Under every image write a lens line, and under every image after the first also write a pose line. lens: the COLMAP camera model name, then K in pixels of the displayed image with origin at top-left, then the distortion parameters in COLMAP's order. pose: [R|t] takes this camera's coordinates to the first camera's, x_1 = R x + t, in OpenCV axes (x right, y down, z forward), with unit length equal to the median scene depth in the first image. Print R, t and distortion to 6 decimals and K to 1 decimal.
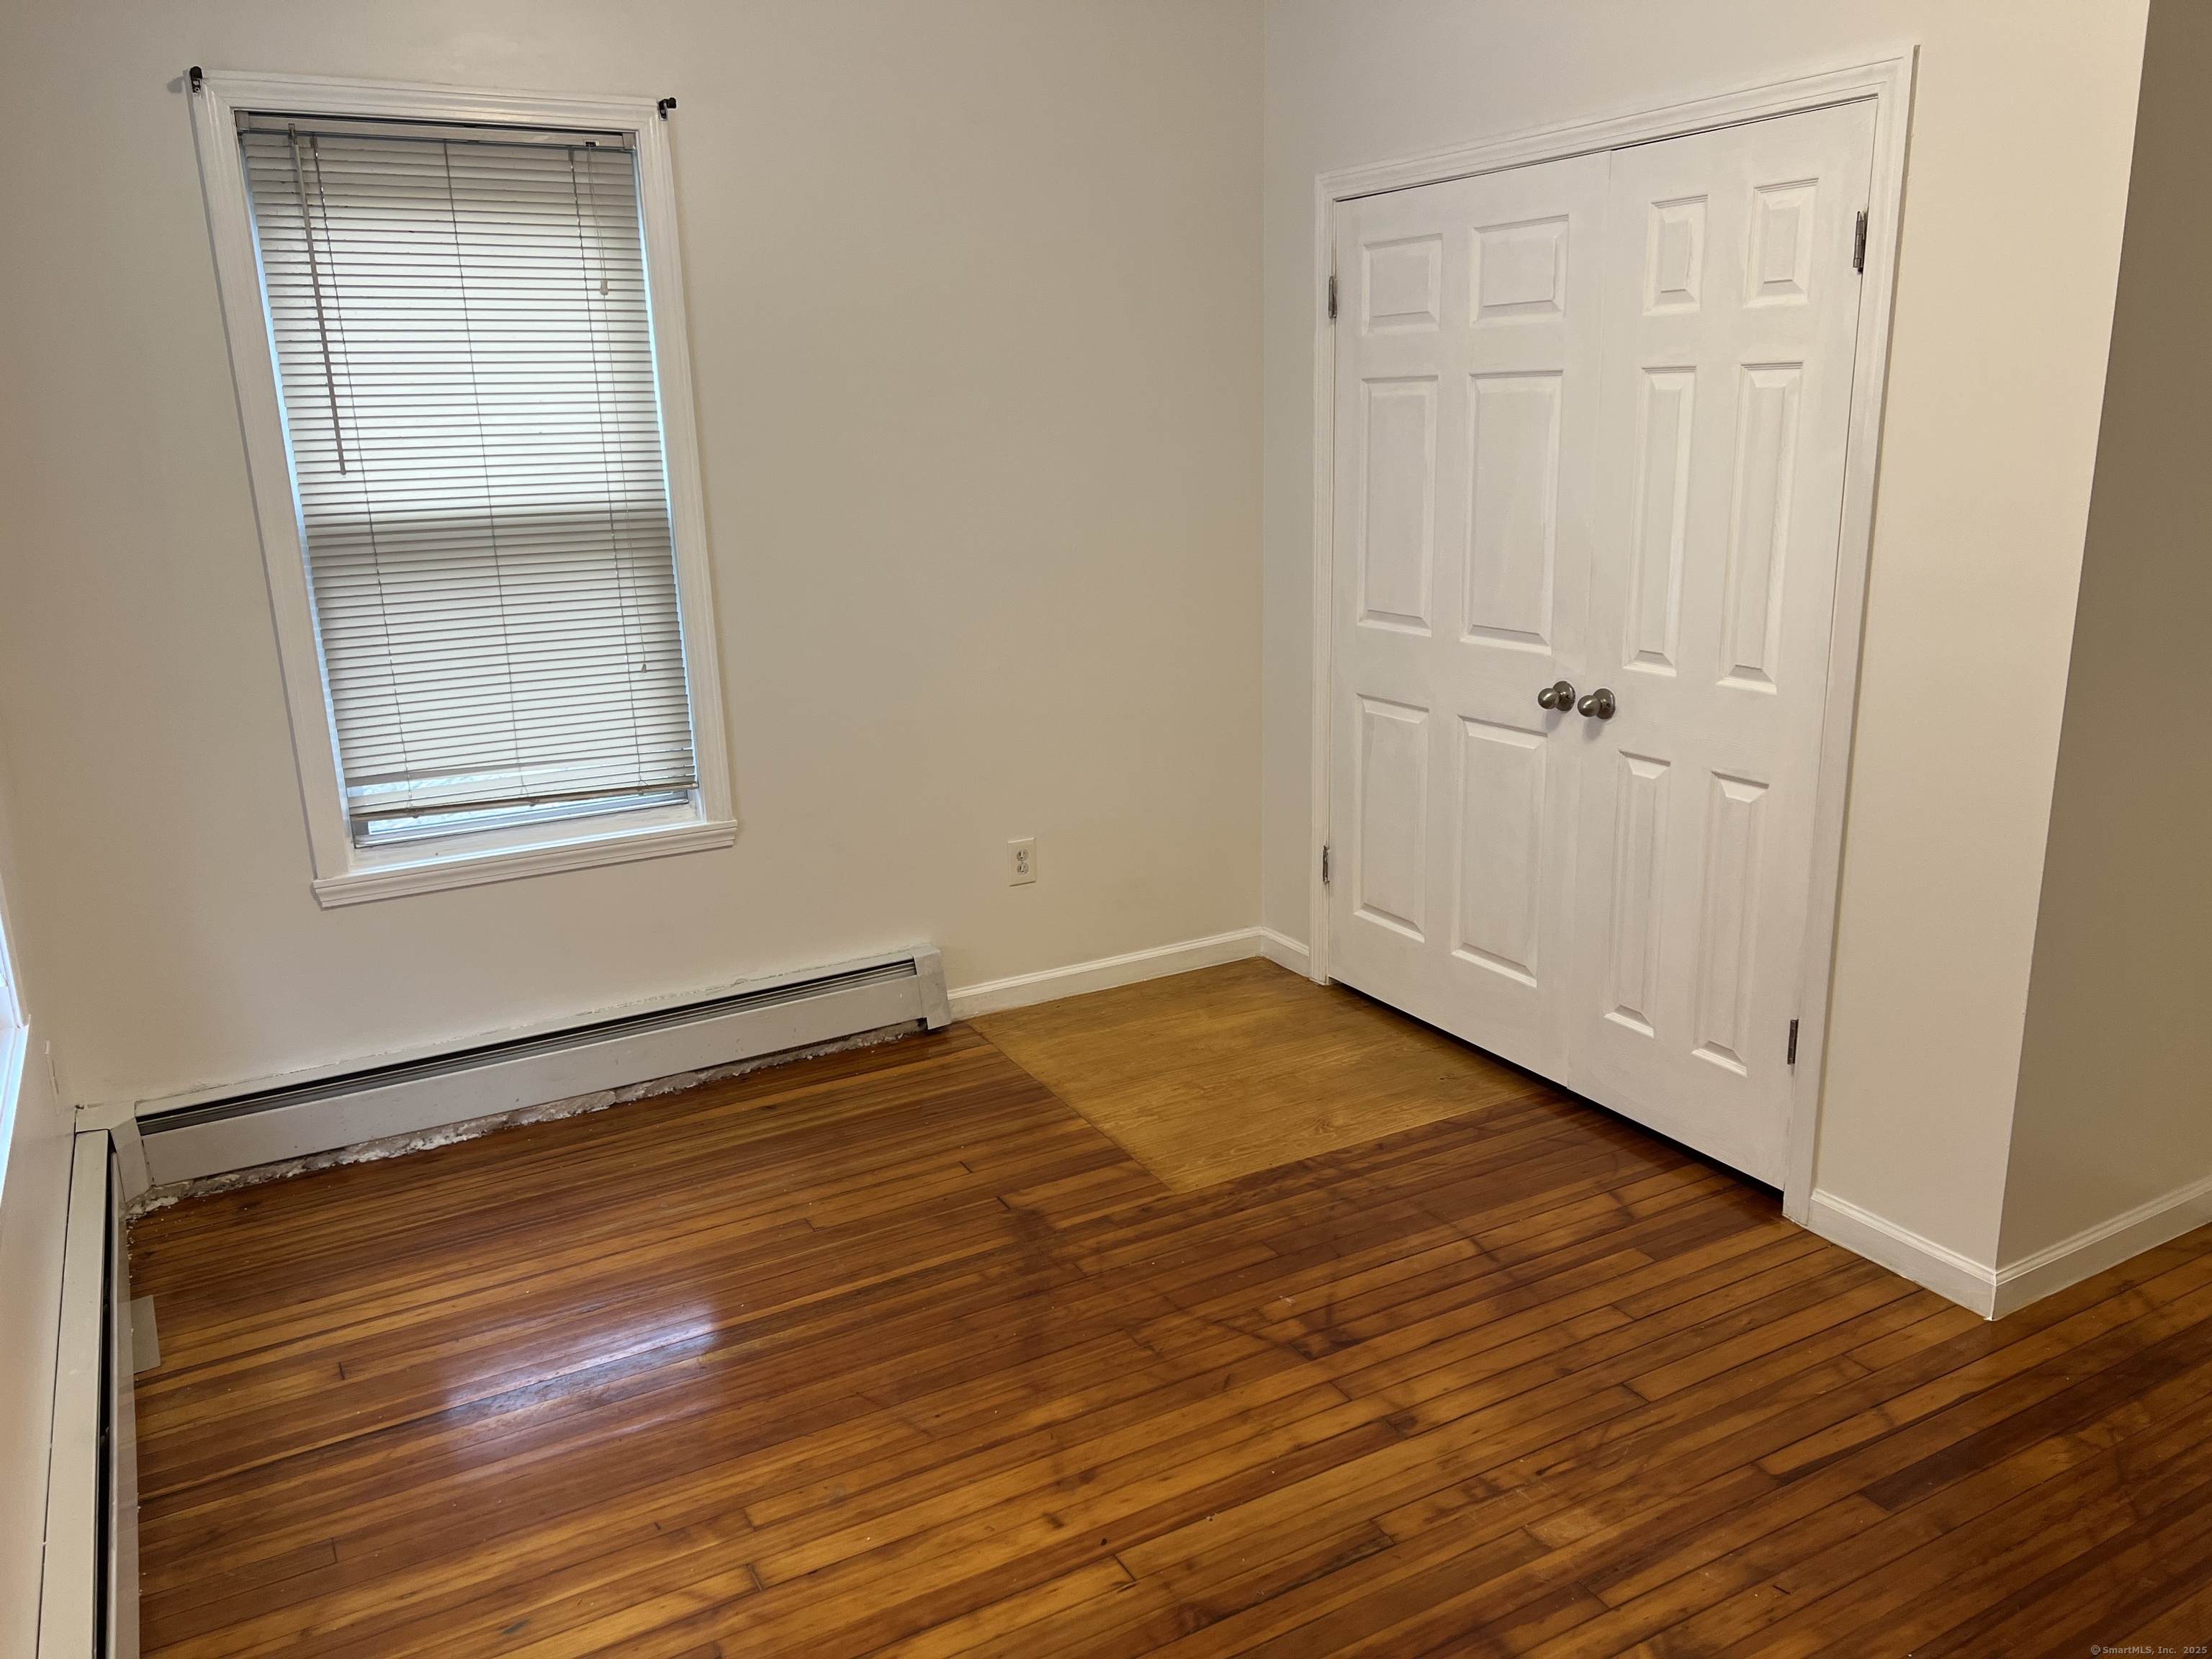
lens RADIAL K [[1680.8, 0, 1116.4], [0, 1680.8, 822.9], [0, 0, 1]] dist [0.103206, -0.121472]
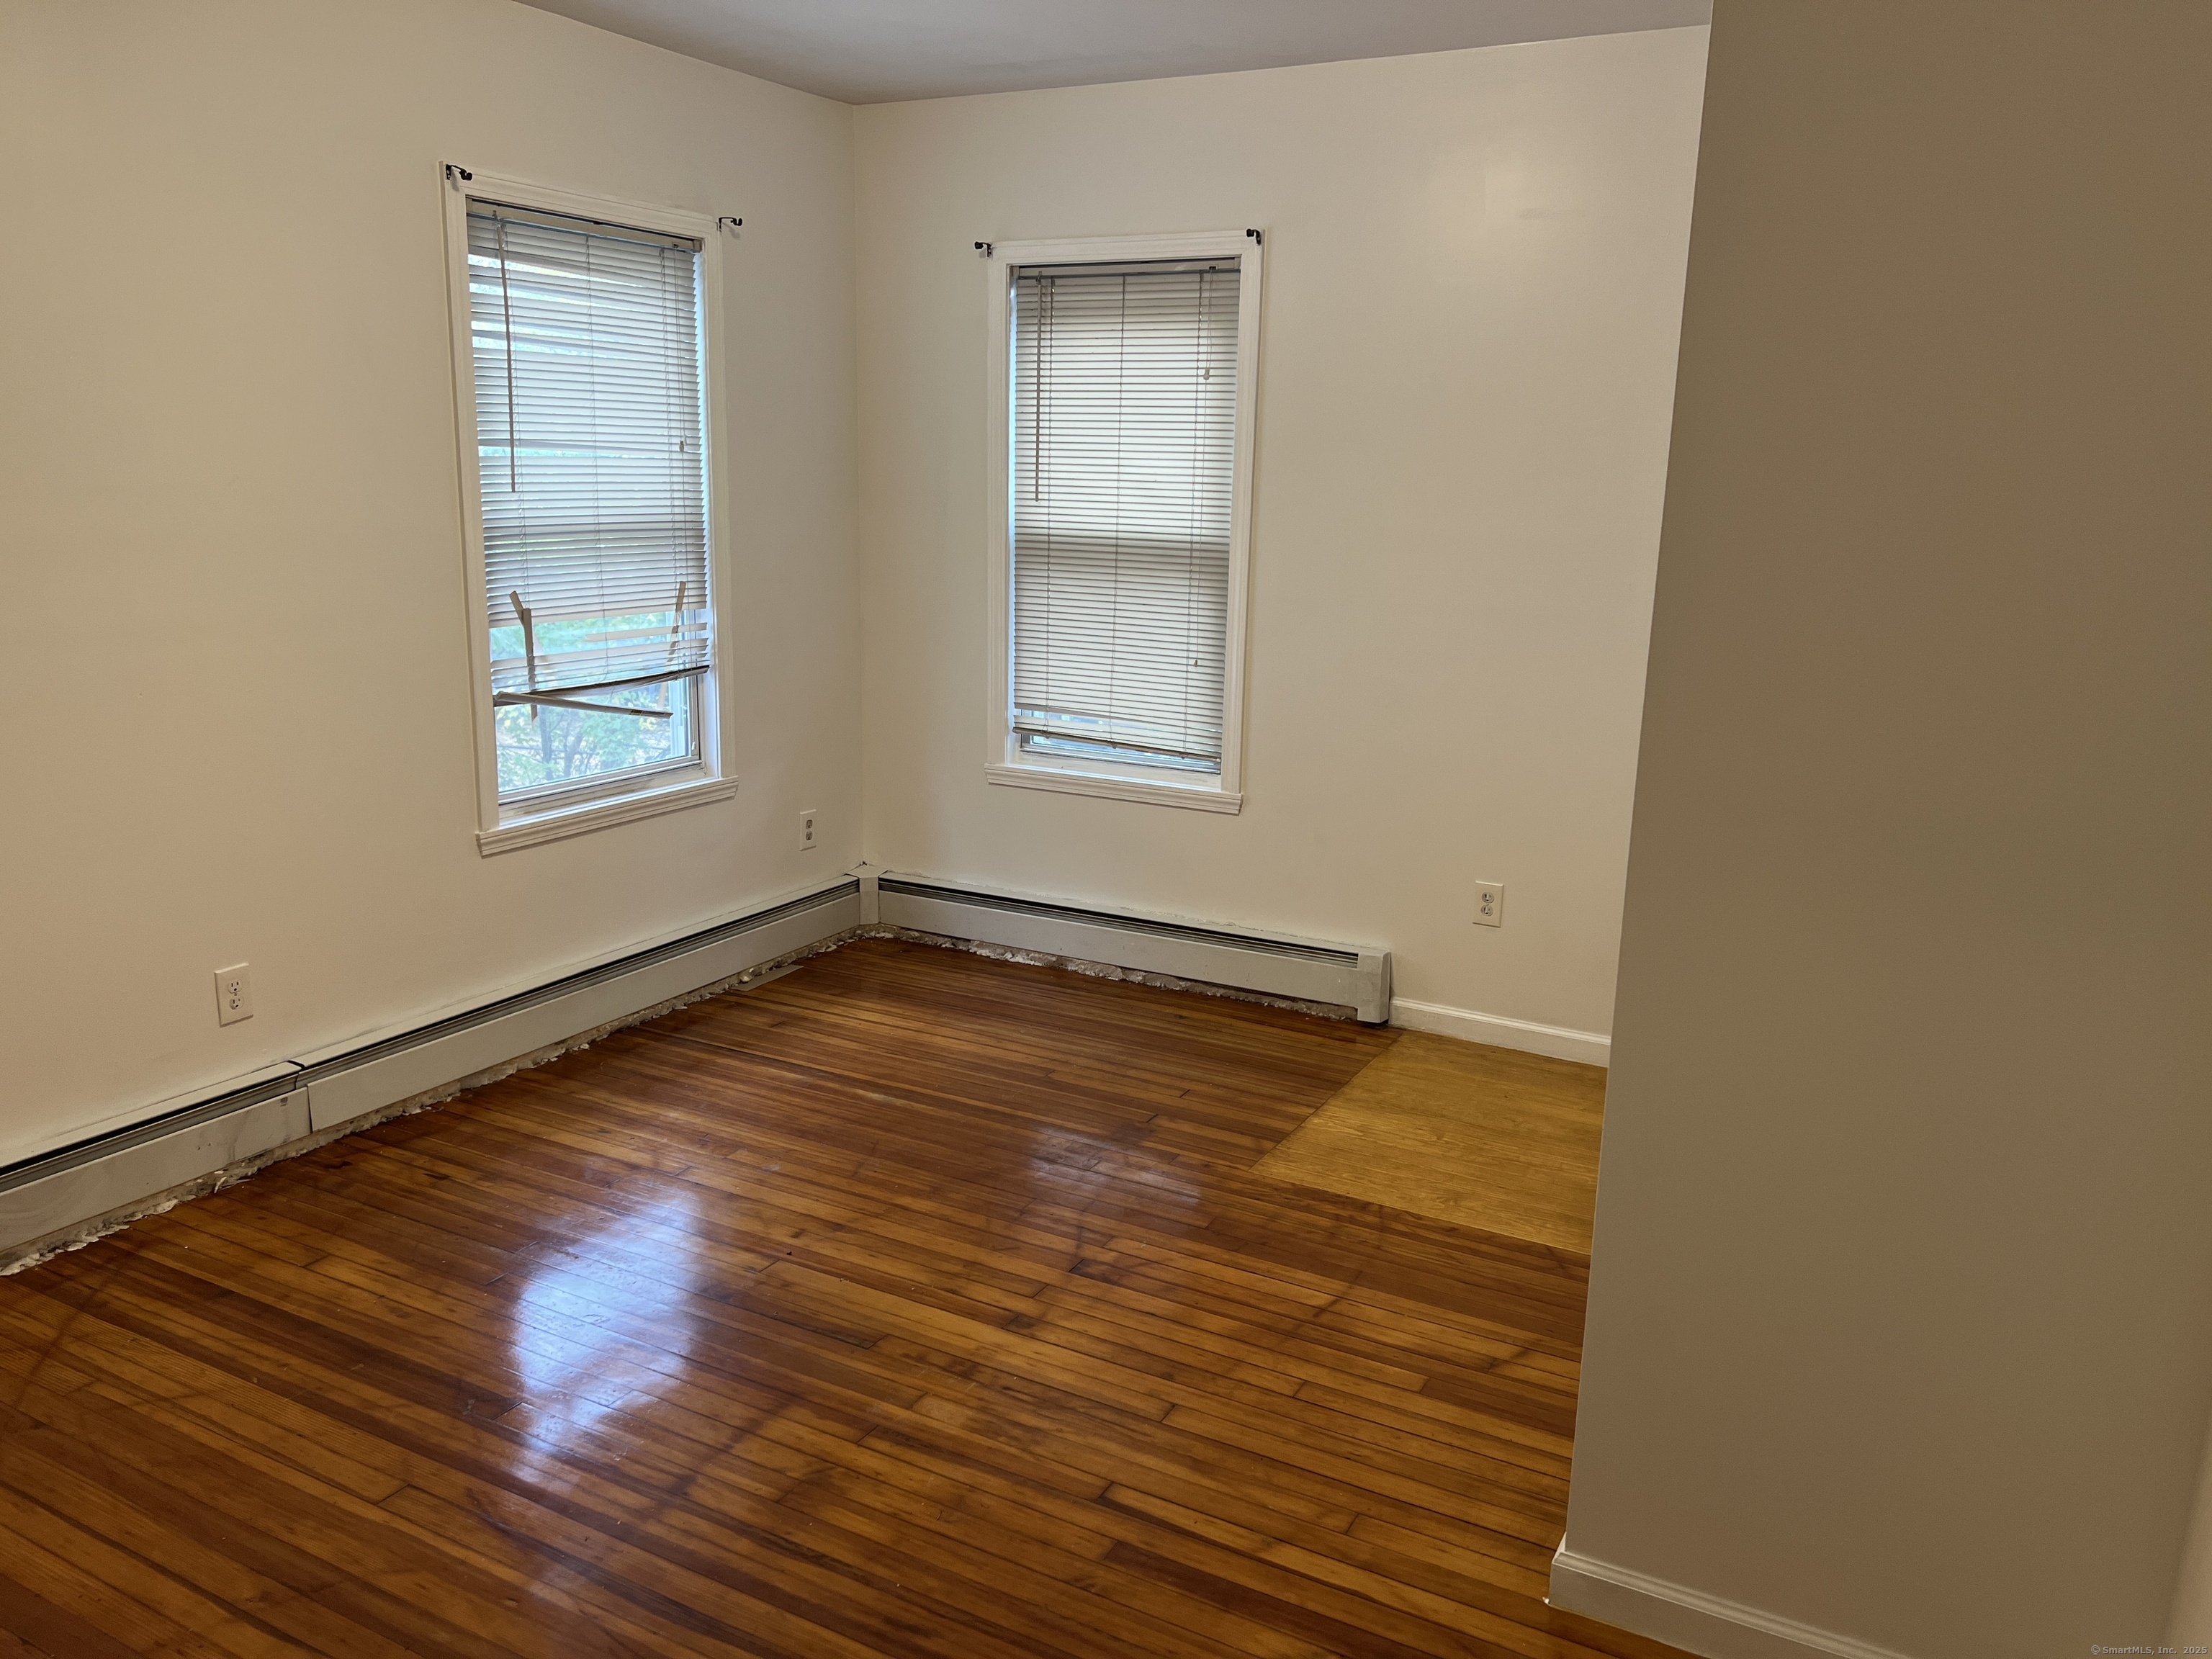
lens RADIAL K [[1663.3, 0, 1113.0], [0, 1663.3, 838.2], [0, 0, 1]] dist [0.096875, -0.112471]
pose [[0.527173, 0.222289, -0.820168, 0.851256], [-0.243686, 0.964187, 0.104690, -0.087891], [0.814067, 0.144674, 0.562462, 0.271001]]
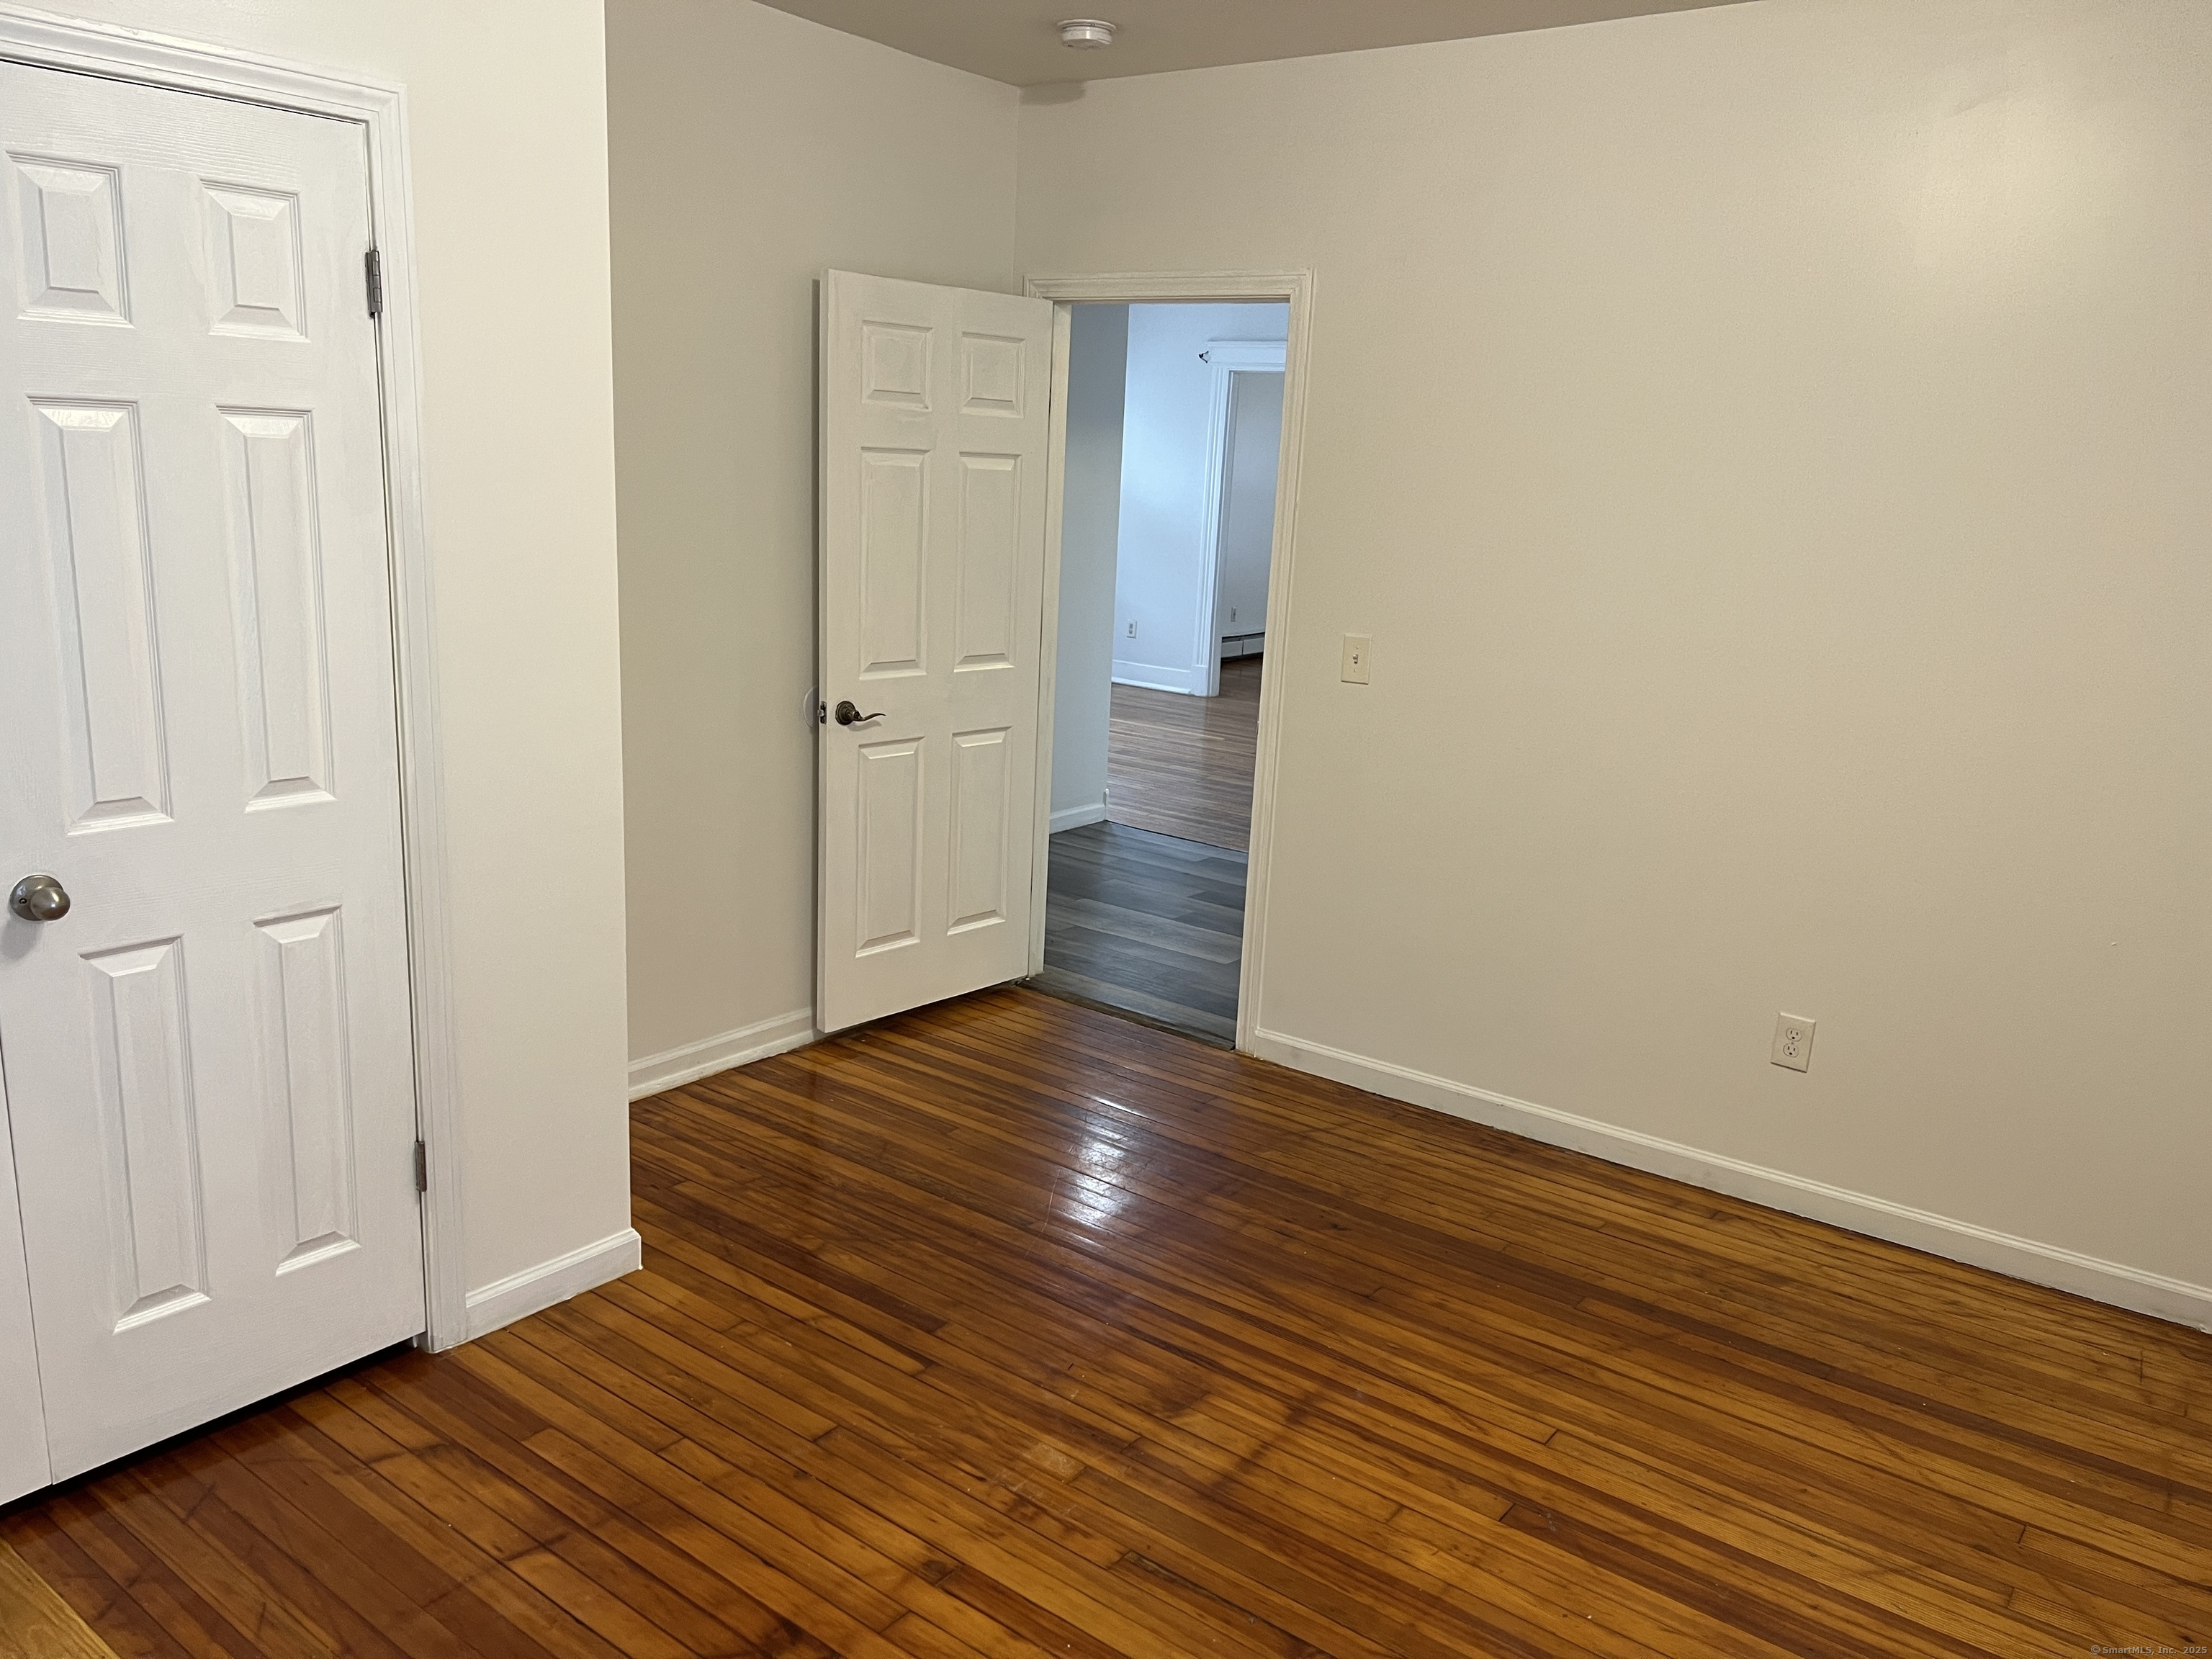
lens RADIAL K [[1663.3, 0, 1113.0], [0, 1663.3, 838.2], [0, 0, 1]] dist [0.096875, -0.112471]
pose [[-0.393042, -0.209539, 0.895328, -0.479136], [0.188361, 0.934694, 0.301441, -0.219962], [-0.900021, 0.287124, -0.327905, 0.863691]]
